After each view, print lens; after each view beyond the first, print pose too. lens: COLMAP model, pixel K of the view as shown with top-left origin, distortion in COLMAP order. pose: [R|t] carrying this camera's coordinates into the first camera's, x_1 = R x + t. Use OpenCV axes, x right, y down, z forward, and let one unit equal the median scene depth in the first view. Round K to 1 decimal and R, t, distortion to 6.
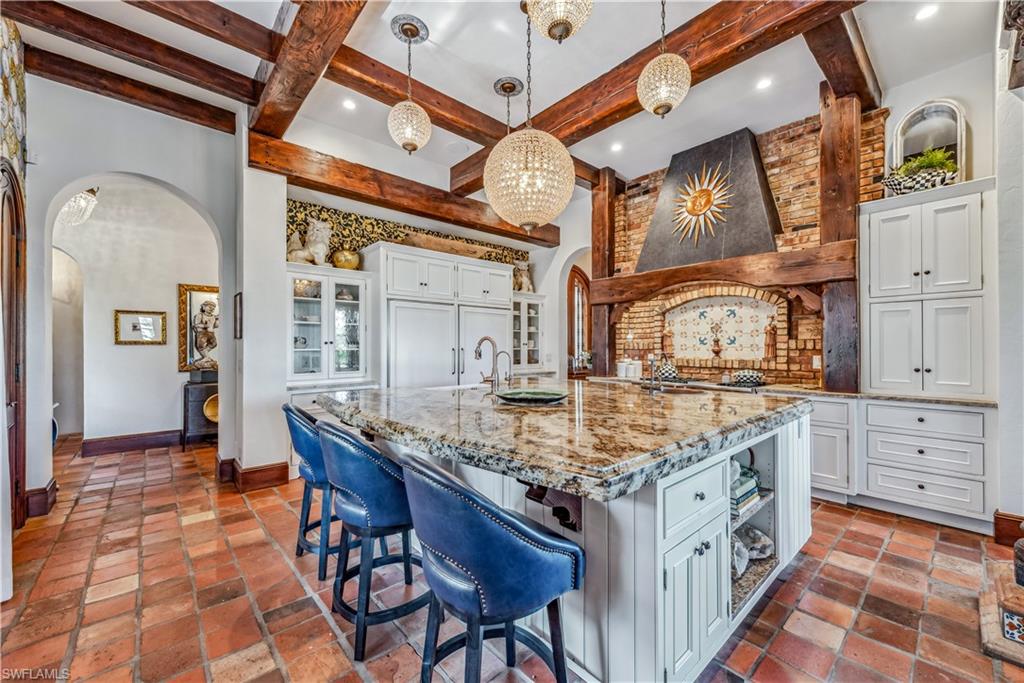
lens RADIAL K [[398.4, 0, 515.0], [0, 398.4, 346.5], [0, 0, 1]] dist [0.006535, -0.000169]
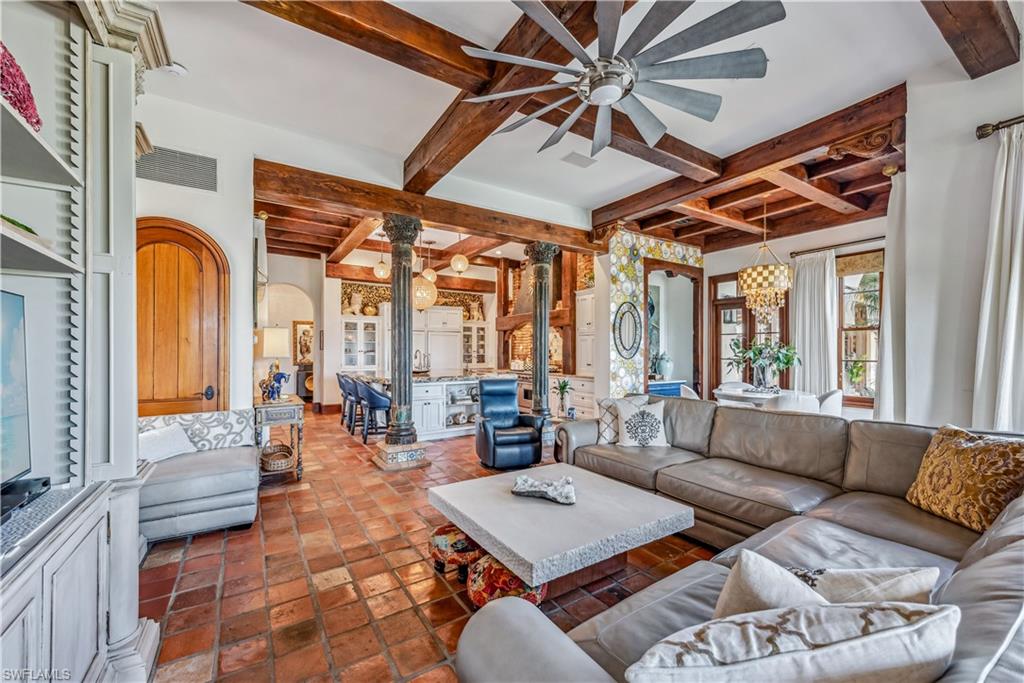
lens RADIAL K [[398.4, 0, 515.7], [0, 398.4, 349.0], [0, 0, 1]] dist [0.006535, -0.000169]
pose [[0.989171, 0.000163, -0.146766, 0.615973], [-0.000660, 0.999994, -0.003341, -0.013941], [0.146764, 0.003402, 0.989166, -0.910786]]
